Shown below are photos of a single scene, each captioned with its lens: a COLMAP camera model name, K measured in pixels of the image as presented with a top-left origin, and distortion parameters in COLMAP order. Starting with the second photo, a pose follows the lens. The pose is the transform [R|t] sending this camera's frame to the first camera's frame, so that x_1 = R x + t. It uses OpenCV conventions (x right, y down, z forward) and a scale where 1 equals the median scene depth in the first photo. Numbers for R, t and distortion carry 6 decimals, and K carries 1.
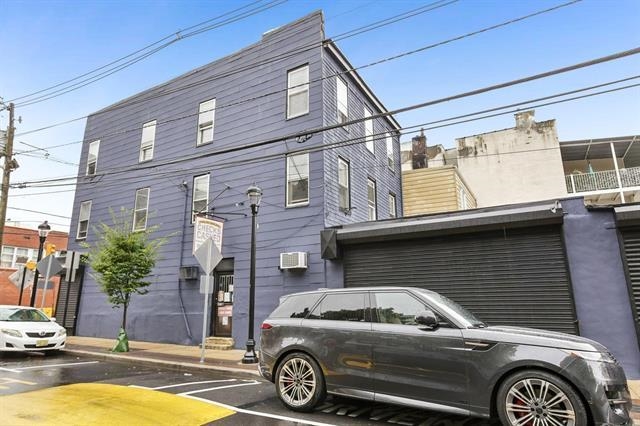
lens RADIAL K [[378.8, 0, 316.4], [0, 378.8, 214.6], [0, 0, 1]] dist [-0.004222, -0.000776]
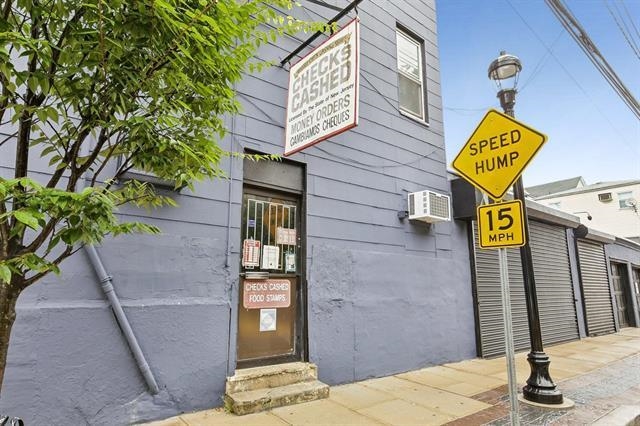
lens RADIAL K [[378.8, 0, 320.1], [0, 378.8, 213.1], [0, 0, 1]] dist [-0.004222, -0.000776]
pose [[0.365802, 0.189244, 0.911250, -0.564068], [-0.226563, 0.967762, -0.110031, 0.202542], [-0.902695, -0.166206, 0.396884, 0.800978]]
